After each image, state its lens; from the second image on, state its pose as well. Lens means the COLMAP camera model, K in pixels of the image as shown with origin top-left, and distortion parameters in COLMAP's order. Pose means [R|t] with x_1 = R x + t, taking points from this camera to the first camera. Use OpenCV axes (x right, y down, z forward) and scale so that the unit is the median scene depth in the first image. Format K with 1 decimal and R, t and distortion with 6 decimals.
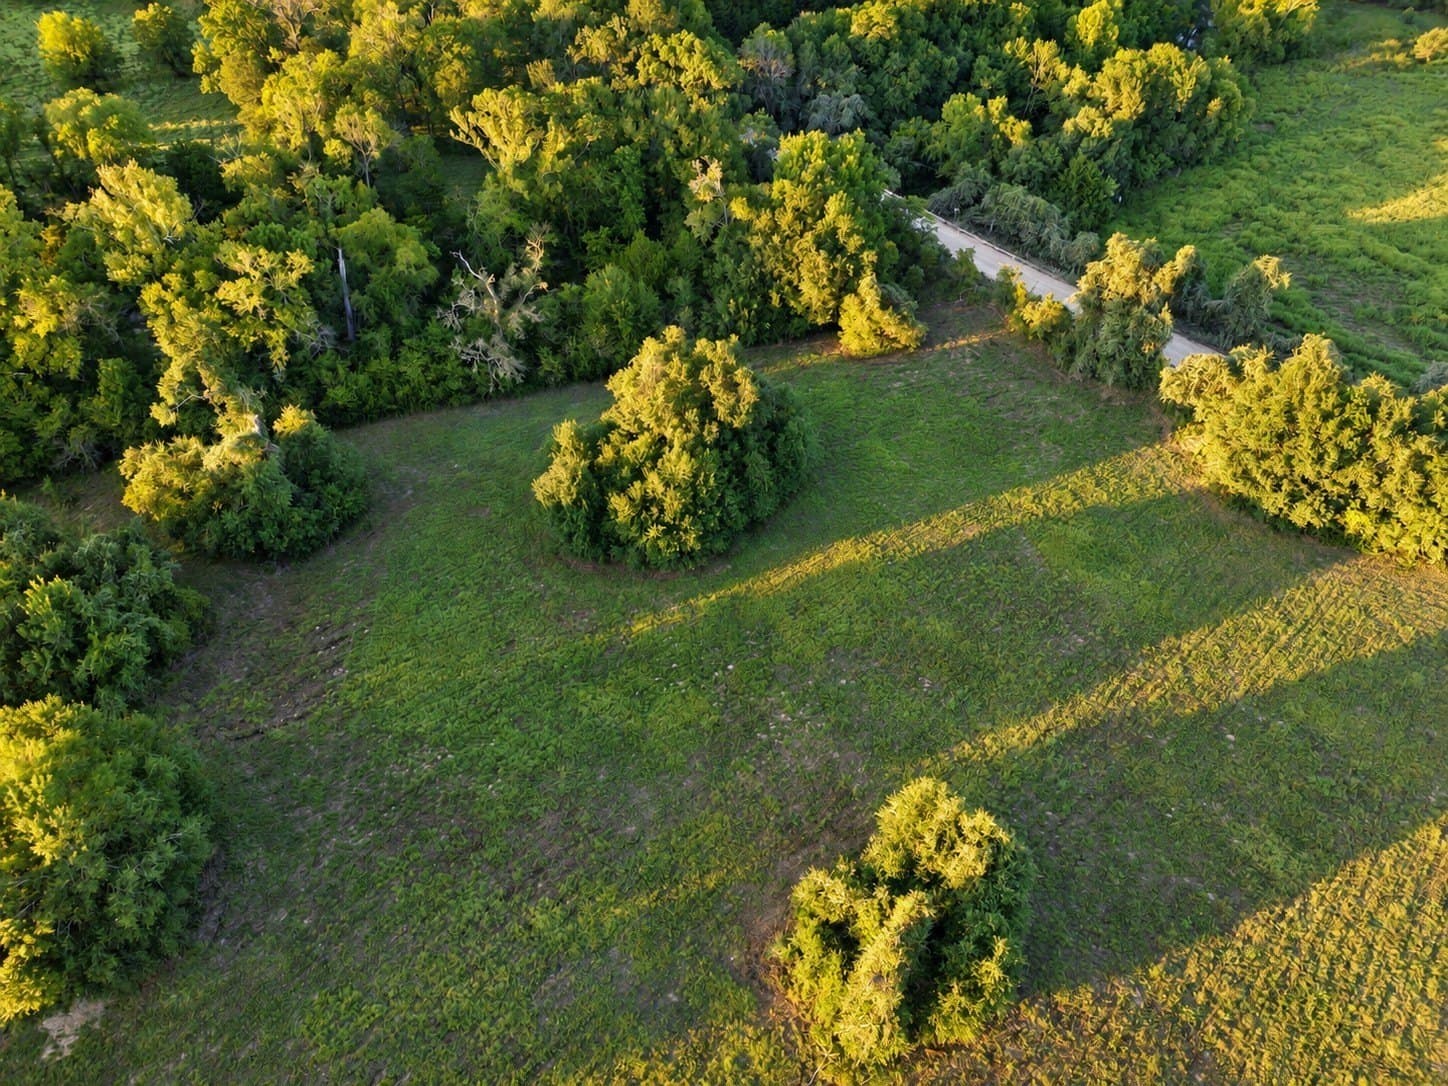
lens RADIAL K [[969.9, 0, 721.4], [0, 969.9, 543.1], [0, 0, 1]] dist [0.015779, -0.012884]
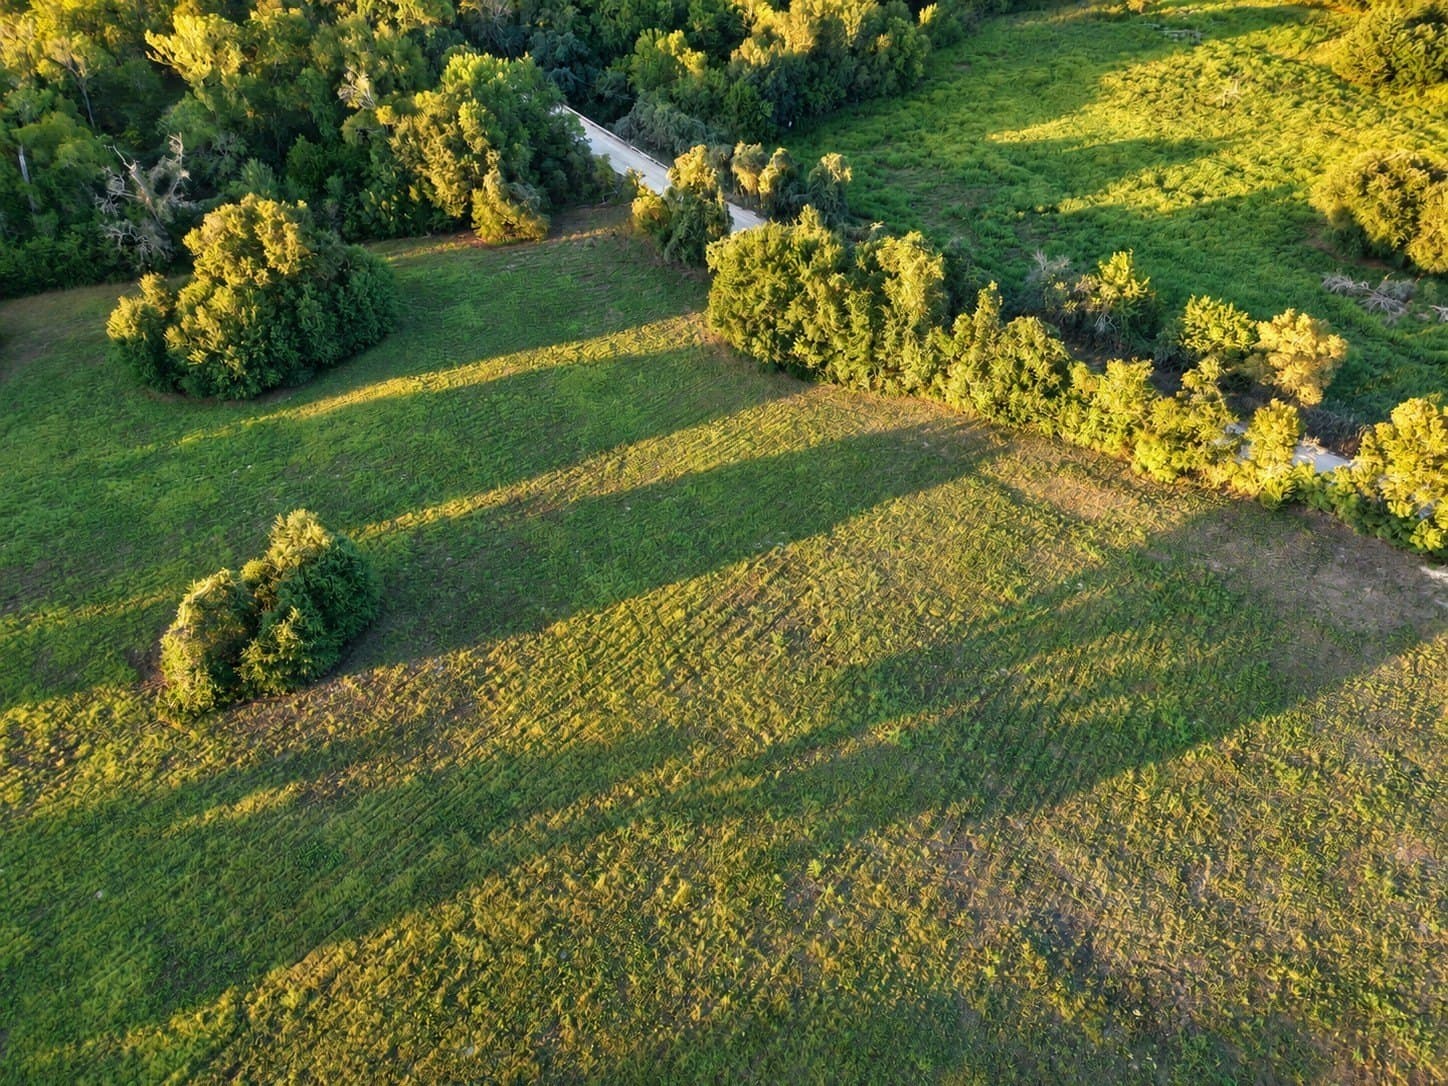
lens RADIAL K [[969.9, 0, 721.4], [0, 969.9, 543.1], [0, 0, 1]] dist [0.015779, -0.012884]
pose [[0.999999, -0.000598, 0.001602, 0.417500], [0.000600, 0.999999, -0.000964, 0.159374], [-0.001602, 0.000965, 0.999998, -0.137606]]
